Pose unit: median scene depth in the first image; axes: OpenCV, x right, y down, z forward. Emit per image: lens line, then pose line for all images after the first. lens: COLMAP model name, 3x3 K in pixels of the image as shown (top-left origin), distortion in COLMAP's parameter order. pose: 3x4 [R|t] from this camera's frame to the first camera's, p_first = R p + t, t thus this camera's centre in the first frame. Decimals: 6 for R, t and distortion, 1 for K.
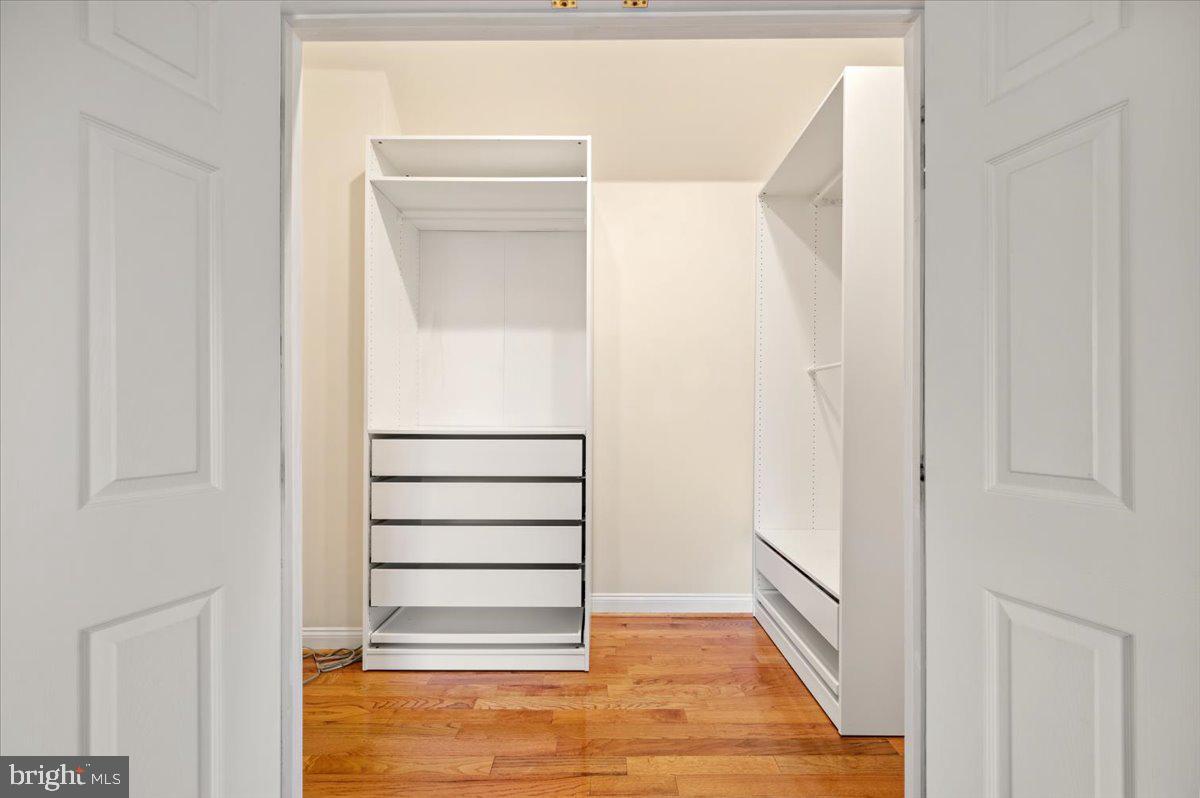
lens RADIAL K [[489.1, 0, 600.0], [0, 489.1, 399.0], [0, 0, 1]] dist [0.000411, -0.000299]
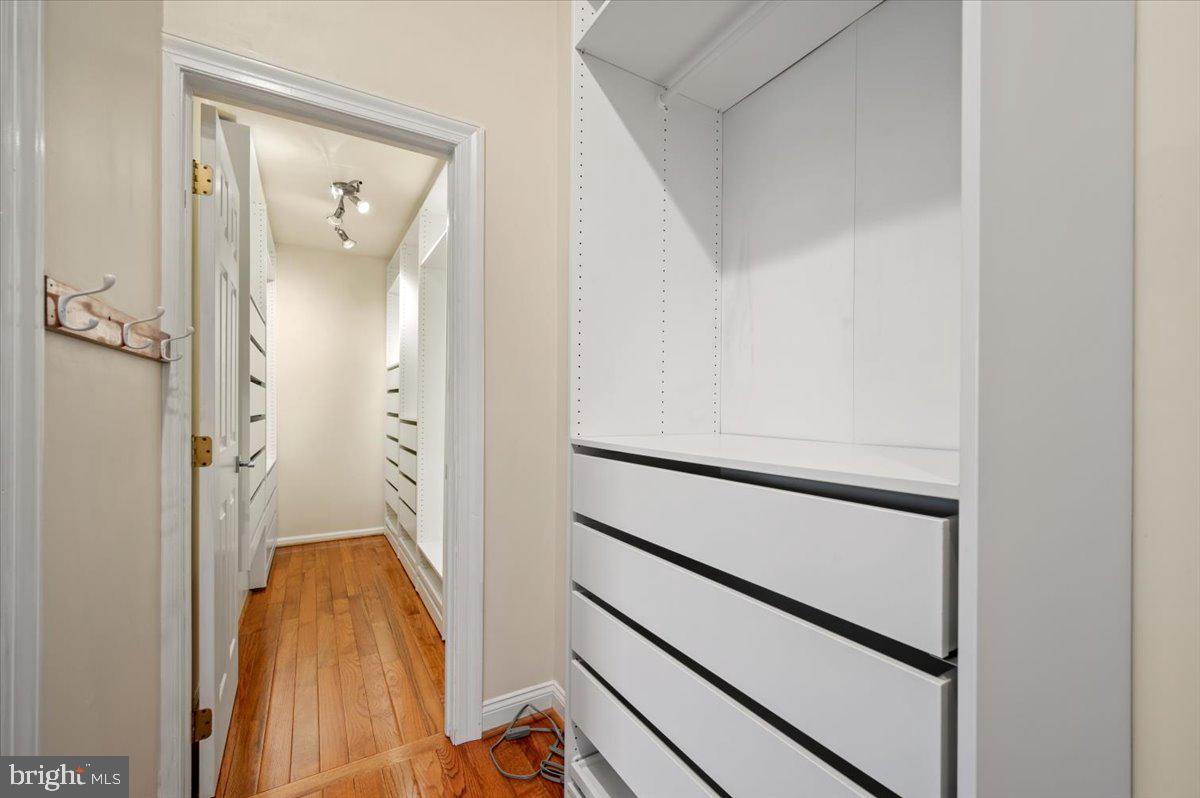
lens RADIAL K [[489.1, 0, 600.0], [0, 489.1, 399.0], [0, 0, 1]] dist [0.000411, -0.000299]
pose [[0.507749, -0.007659, -0.861471, 0.094820], [0.000215, 0.999962, -0.008763, 0.020745], [0.861505, 0.004264, 0.507731, 0.699068]]
